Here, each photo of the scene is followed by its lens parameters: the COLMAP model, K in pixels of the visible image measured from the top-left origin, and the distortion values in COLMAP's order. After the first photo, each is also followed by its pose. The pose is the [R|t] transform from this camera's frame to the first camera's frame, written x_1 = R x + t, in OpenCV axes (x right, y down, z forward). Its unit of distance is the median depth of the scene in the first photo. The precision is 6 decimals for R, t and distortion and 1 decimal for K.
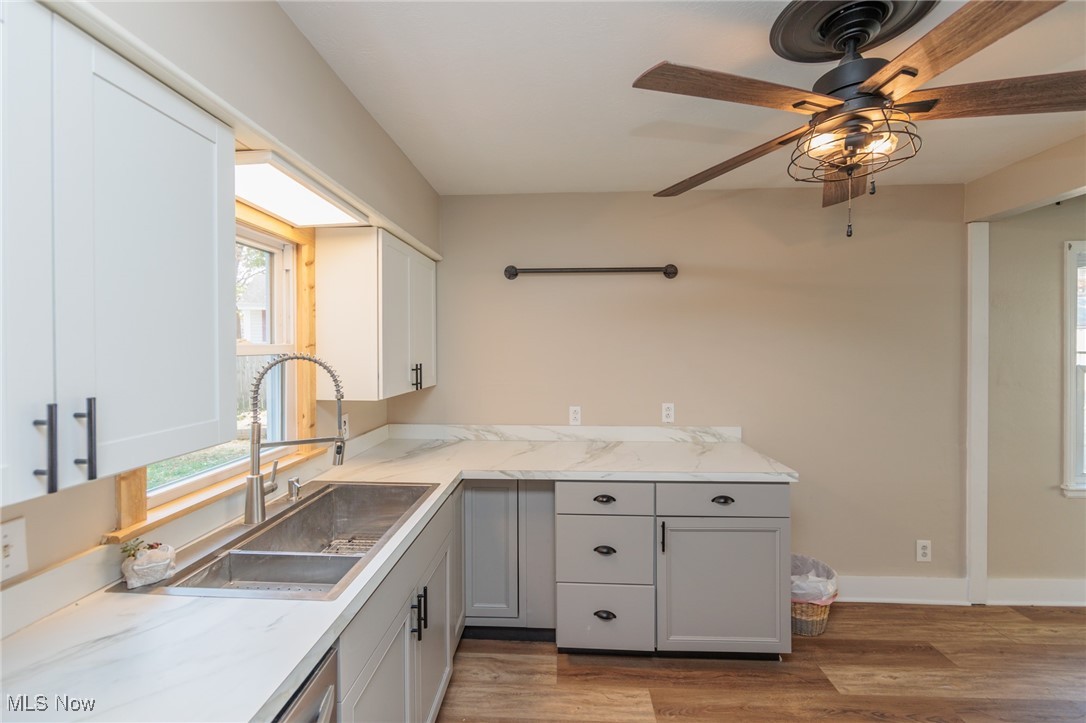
lens RADIAL K [[430.4, 0, 542.9], [0, 430.4, 352.5], [0, 0, 1]] dist [-0.004989, 0.000966]
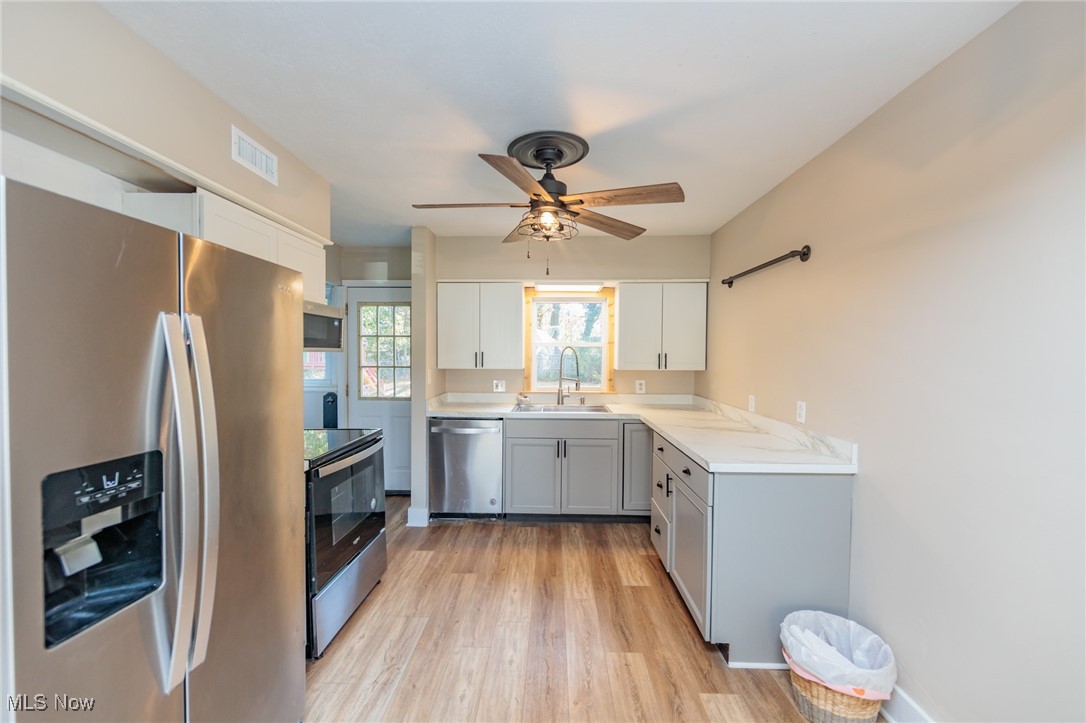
lens RADIAL K [[430.4, 0, 538.2], [0, 430.4, 357.3], [0, 0, 1]] dist [-0.004989, 0.000966]
pose [[0.015093, 0.015674, -0.999763, 1.559280], [-0.016131, 0.999751, 0.015430, 0.027362], [0.999756, 0.015894, 0.015342, 0.578568]]
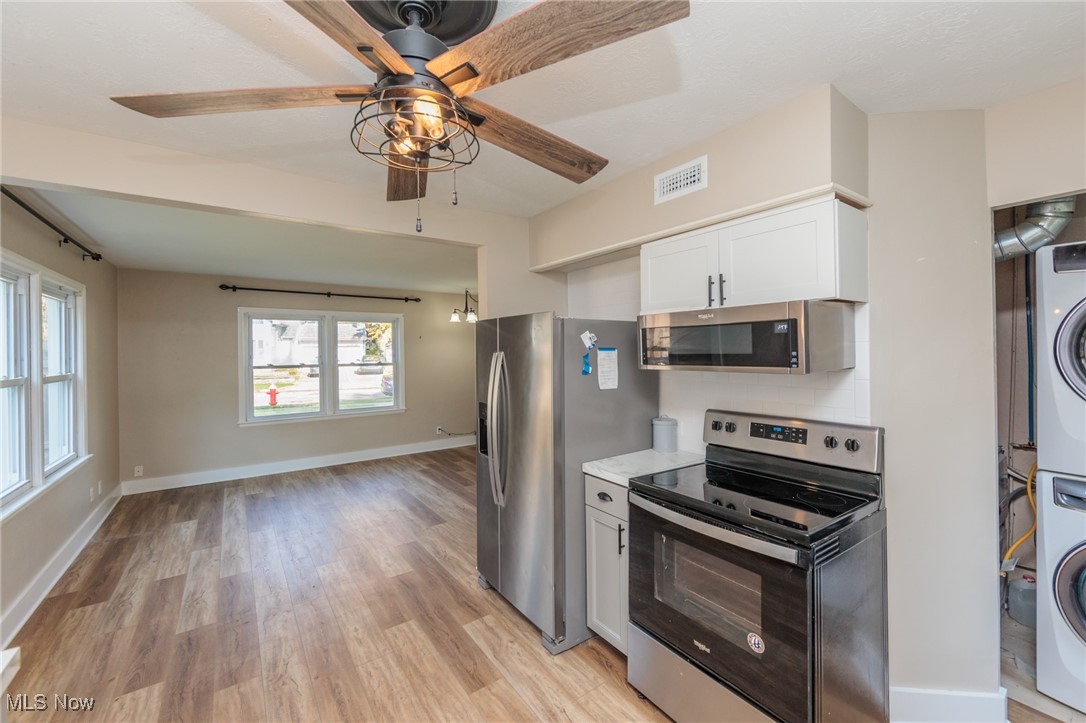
lens RADIAL K [[430.4, 0, 549.4], [0, 430.4, 353.8], [0, 0, 1]] dist [-0.004989, 0.000966]
pose [[-0.632146, 0.008217, 0.774805, -0.085409], [0.021888, 0.999734, 0.007255, -0.012027], [-0.774540, 0.021545, -0.632158, 0.836258]]
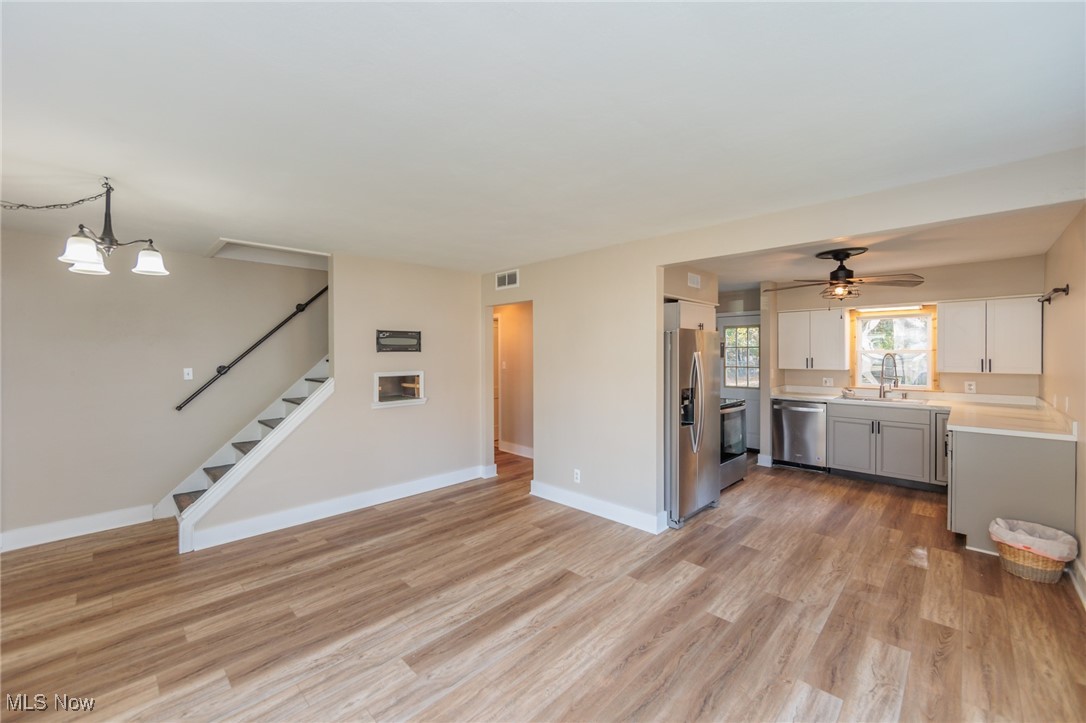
lens RADIAL K [[430.4, 0, 541.5], [0, 430.4, 358.4], [0, 0, 1]] dist [-0.004989, 0.000966]
pose [[-0.668173, 0.018557, -0.743775, 2.927394], [0.000654, 0.999703, 0.024355, -0.029484], [0.744006, 0.015787, -0.667986, 0.921818]]
